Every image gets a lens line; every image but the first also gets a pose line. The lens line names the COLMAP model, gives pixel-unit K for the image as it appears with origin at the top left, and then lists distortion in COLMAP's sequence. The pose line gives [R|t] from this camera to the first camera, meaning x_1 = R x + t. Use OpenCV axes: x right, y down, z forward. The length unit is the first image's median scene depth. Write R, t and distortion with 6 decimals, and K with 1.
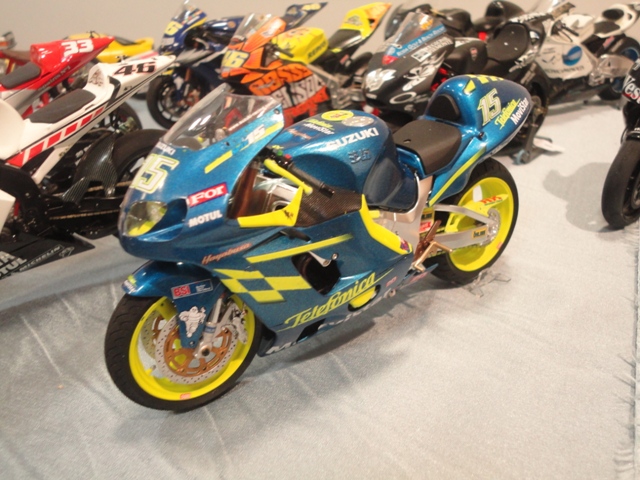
lens RADIAL K [[589.6, 0, 317.7], [0, 589.6, 238.0], [0, 0, 1]] dist [0.024394, 0.000000]
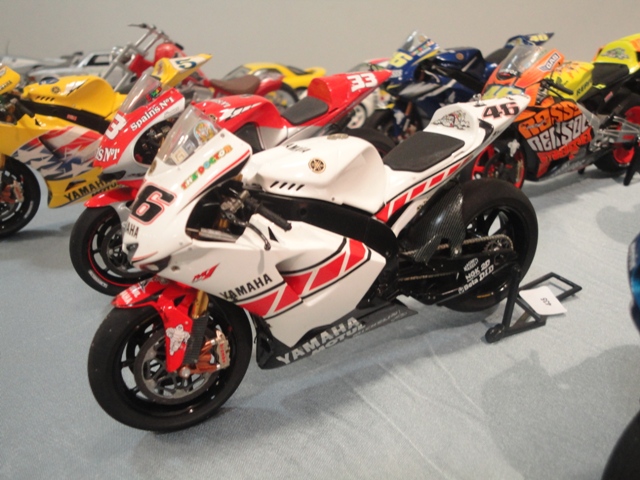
lens RADIAL K [[589.6, 0, 314.6], [0, 589.6, 241.2], [0, 0, 1]] dist [0.024394, 0.000000]
pose [[0.990740, 0.054486, -0.124363, -0.294772], [-0.059152, 0.997665, -0.034137, -0.033511], [0.122213, 0.041177, 0.991649, 0.081793]]
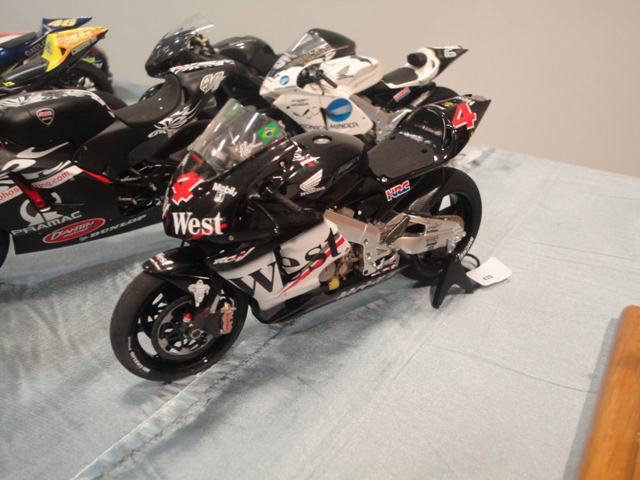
lens RADIAL K [[589.6, 0, 323.5], [0, 589.6, 237.3], [0, 0, 1]] dist [0.024394, 0.000000]
pose [[0.993834, 0.090366, -0.064249, 0.577708], [-0.089855, 0.995896, 0.010810, -0.171591], [0.064962, -0.004970, 0.997875, 0.239833]]
